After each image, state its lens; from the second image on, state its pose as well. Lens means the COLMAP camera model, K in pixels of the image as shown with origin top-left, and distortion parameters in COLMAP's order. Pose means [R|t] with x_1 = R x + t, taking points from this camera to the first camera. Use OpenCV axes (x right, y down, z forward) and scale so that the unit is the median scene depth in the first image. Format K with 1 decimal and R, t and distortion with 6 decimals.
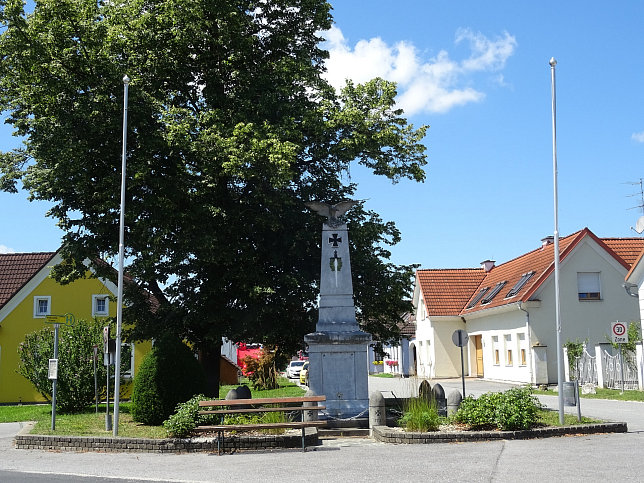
lens RADIAL K [[802.6, 0, 322.0], [0, 802.6, 241.5], [0, 0, 1]] dist [0.014187, 0.023239]
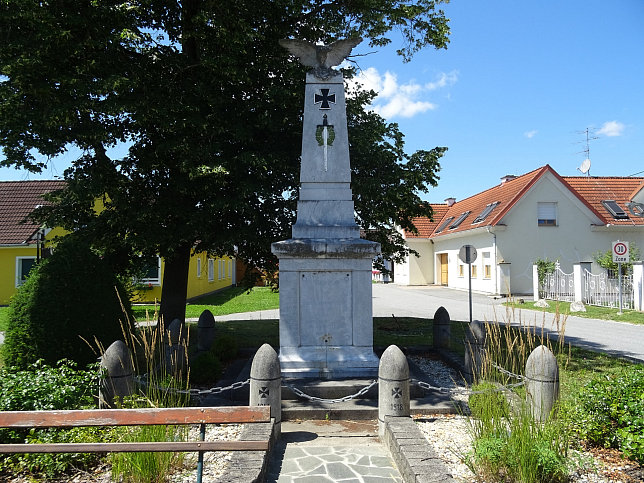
lens RADIAL K [[450.9, 0, 321.6], [0, 450.9, 231.5], [0, 0, 1]] dist [0.000891, 0.000794]
pose [[0.999680, 0.017007, -0.018734, 0.017506], [-0.015703, 0.997586, 0.067645, 0.063326], [0.019840, -0.067329, 0.997534, 0.495362]]
